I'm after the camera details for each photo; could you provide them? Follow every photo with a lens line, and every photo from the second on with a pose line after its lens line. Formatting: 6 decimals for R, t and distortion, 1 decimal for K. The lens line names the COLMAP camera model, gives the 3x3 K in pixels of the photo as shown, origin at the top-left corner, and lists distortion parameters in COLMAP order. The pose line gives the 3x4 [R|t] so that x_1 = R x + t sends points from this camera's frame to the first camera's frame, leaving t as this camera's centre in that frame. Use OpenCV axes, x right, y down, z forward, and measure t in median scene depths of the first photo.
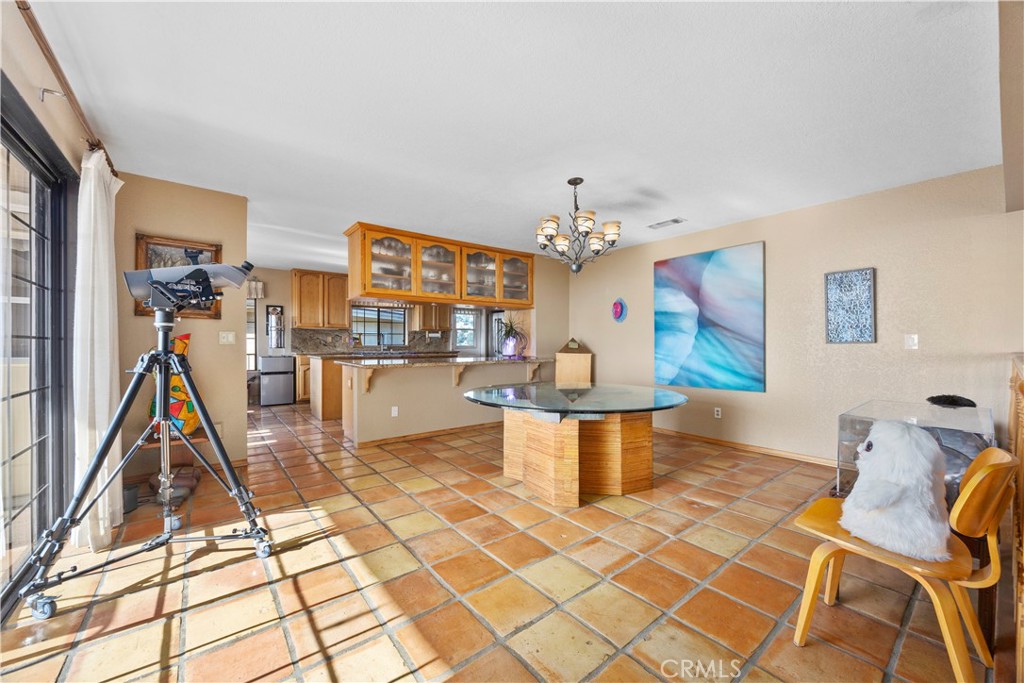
lens RADIAL K [[390.2, 0, 509.6], [0, 390.2, 345.1], [0, 0, 1]] dist [0.000006, -0.000001]
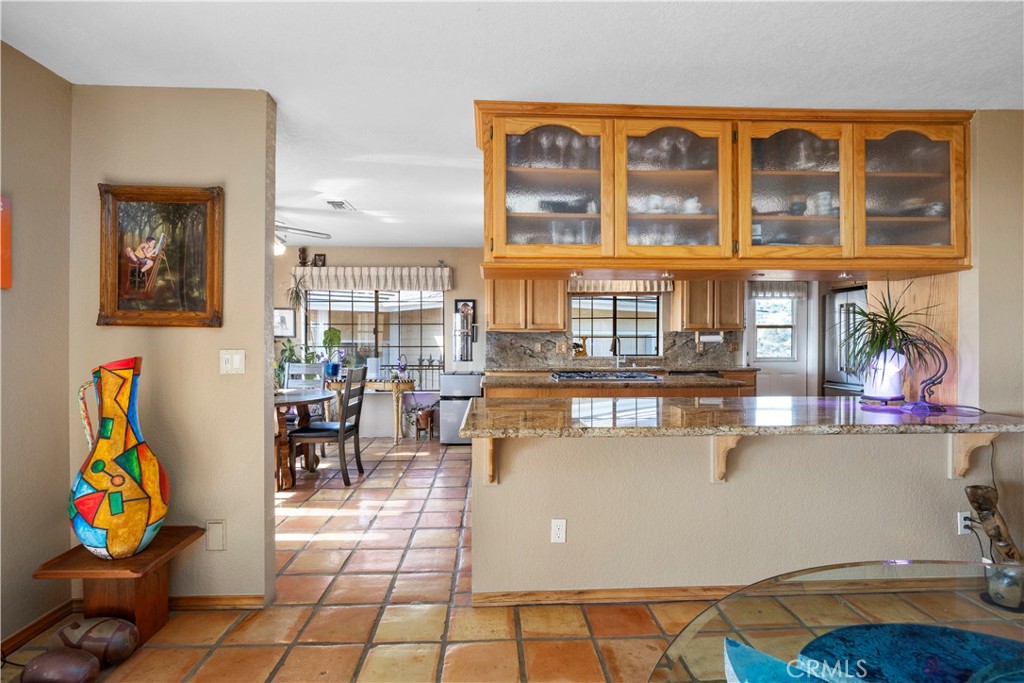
lens RADIAL K [[497.9, 0, 514.2], [0, 497.9, 343.1], [0, 0, 1]] dist [-0.006448, -0.000257]
pose [[0.813565, -0.000686, -0.581474, -0.014367], [-0.001531, 0.999993, -0.003322, -0.029053], [0.581473, 0.003593, 0.813558, 0.463032]]
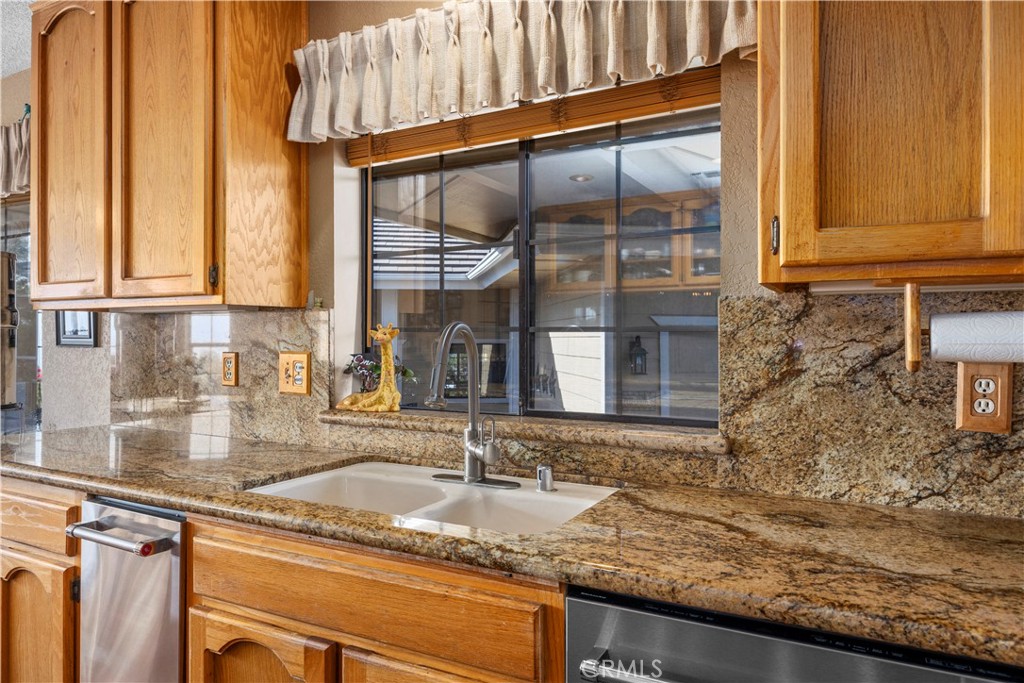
lens RADIAL K [[676.8, 0, 512.0], [0, 676.8, 341.5], [0, 0, 1]] dist [0.001043, 0.000294]
pose [[0.394996, 0.001775, -0.918681, -0.209250], [-0.007163, 0.999974, -0.001148, -0.042279], [0.918655, 0.007034, 0.394998, 1.545338]]
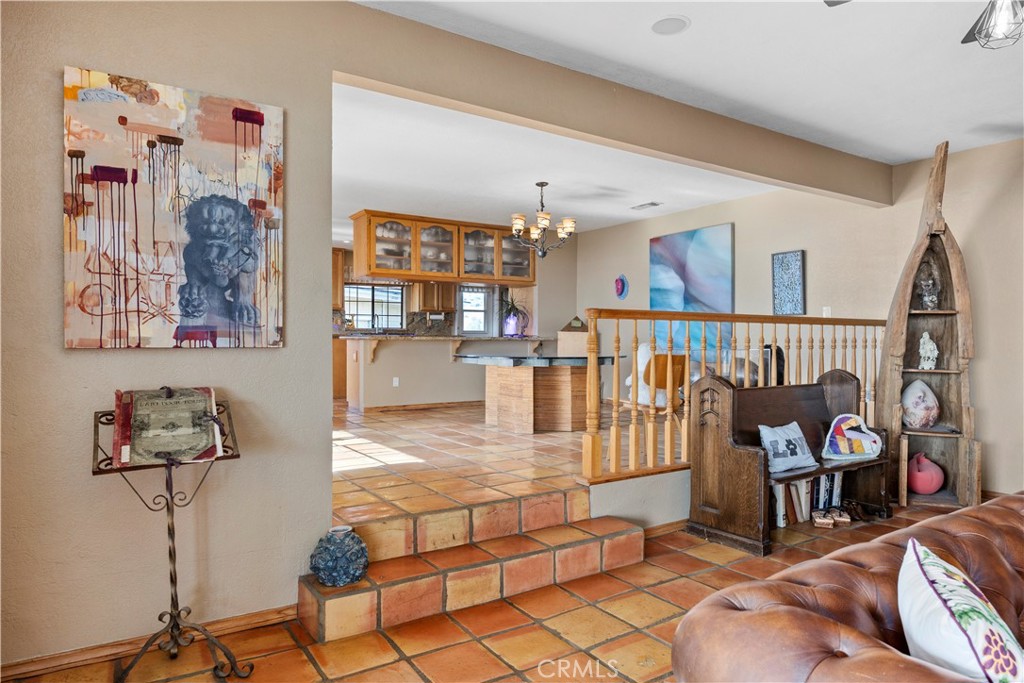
lens RADIAL K [[629.4, 0, 512.0], [0, 629.4, 341.5], [0, 0, 1]] dist [-0.001423, -0.000201]
pose [[0.996560, 0.002122, -0.082841, 0.151885], [-0.002314, 0.999995, -0.002220, 0.054255], [0.082836, 0.002404, 0.996560, -0.631809]]
